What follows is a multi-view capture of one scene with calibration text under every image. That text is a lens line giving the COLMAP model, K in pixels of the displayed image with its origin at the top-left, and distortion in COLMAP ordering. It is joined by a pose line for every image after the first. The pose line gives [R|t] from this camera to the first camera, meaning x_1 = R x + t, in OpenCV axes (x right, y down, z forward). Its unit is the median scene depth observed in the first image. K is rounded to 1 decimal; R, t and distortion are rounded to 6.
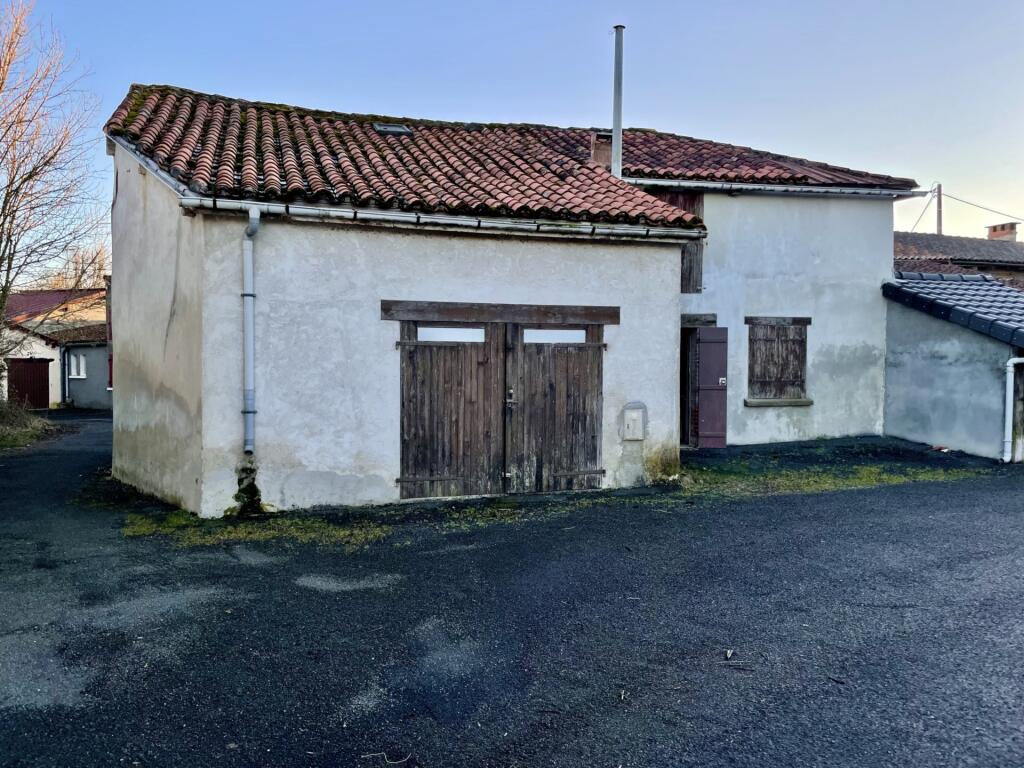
lens RADIAL K [[806.7, 0, 512.0], [0, 806.7, 384.0], [0, 0, 1]] dist [0.116494, -0.195769]
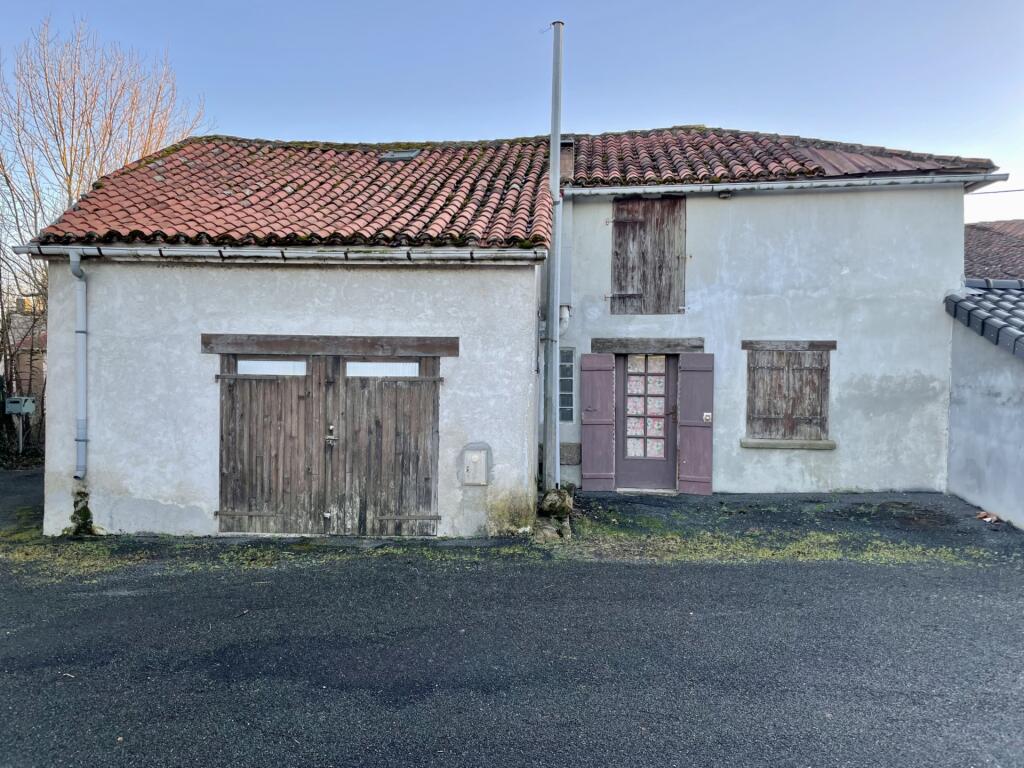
lens RADIAL K [[806.7, 0, 512.0], [0, 806.7, 384.0], [0, 0, 1]] dist [0.116494, -0.195769]
pose [[0.924808, 0.015175, -0.380132, 0.545754], [-0.019541, 0.999780, -0.007629, -0.037873], [0.379933, 0.014484, 0.924901, 0.189611]]
